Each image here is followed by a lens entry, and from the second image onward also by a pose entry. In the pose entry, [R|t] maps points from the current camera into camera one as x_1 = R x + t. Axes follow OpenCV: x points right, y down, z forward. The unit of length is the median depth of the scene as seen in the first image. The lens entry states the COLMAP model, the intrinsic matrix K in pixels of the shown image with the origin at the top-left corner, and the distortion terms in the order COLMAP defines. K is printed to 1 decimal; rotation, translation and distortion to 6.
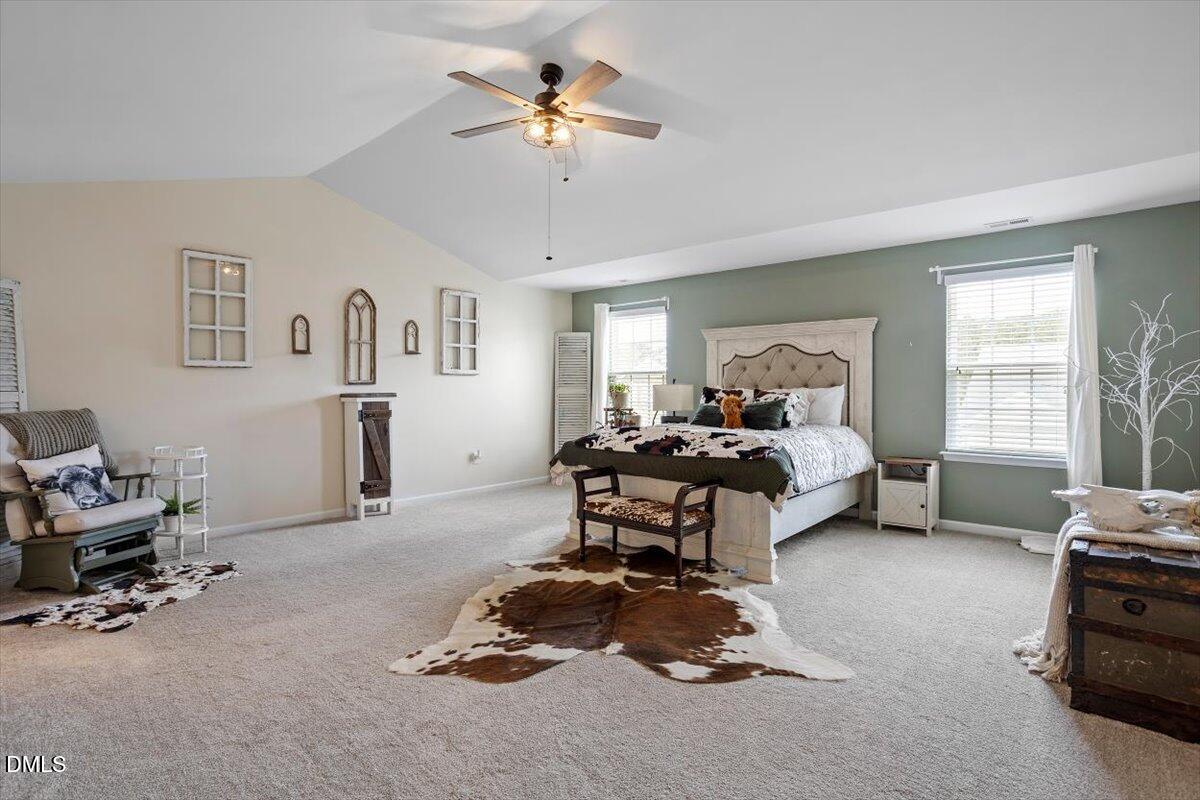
lens RADIAL K [[589.6, 0, 600.7], [0, 589.6, 392.2], [0, 0, 1]] dist [-0.050162, 0.023612]
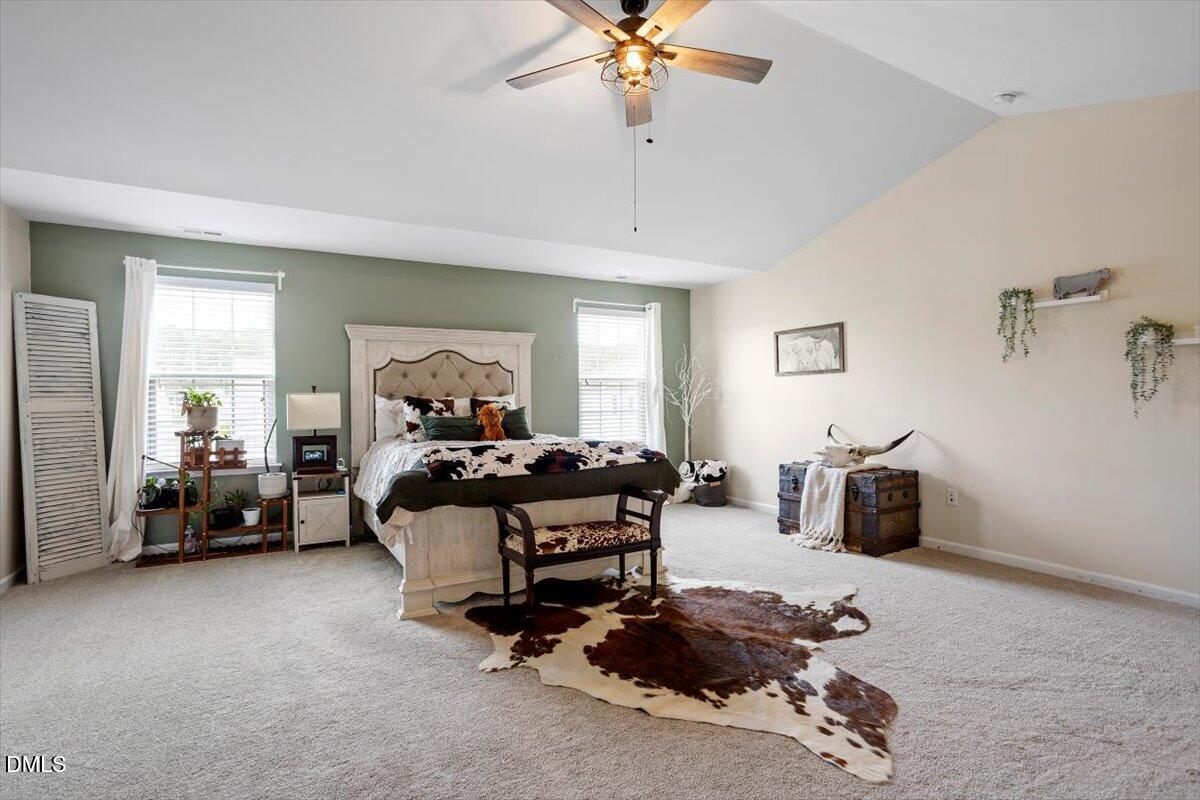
lens RADIAL K [[577.8, 0, 600.6], [0, 577.8, 395.7], [0, 0, 1]] dist [-0.057714, 0.034500]
pose [[0.320747, -0.001127, 0.947164, -0.720204], [0.016436, 0.999855, -0.004376, -0.002061], [-0.947022, 0.016971, 0.320720, 0.694852]]
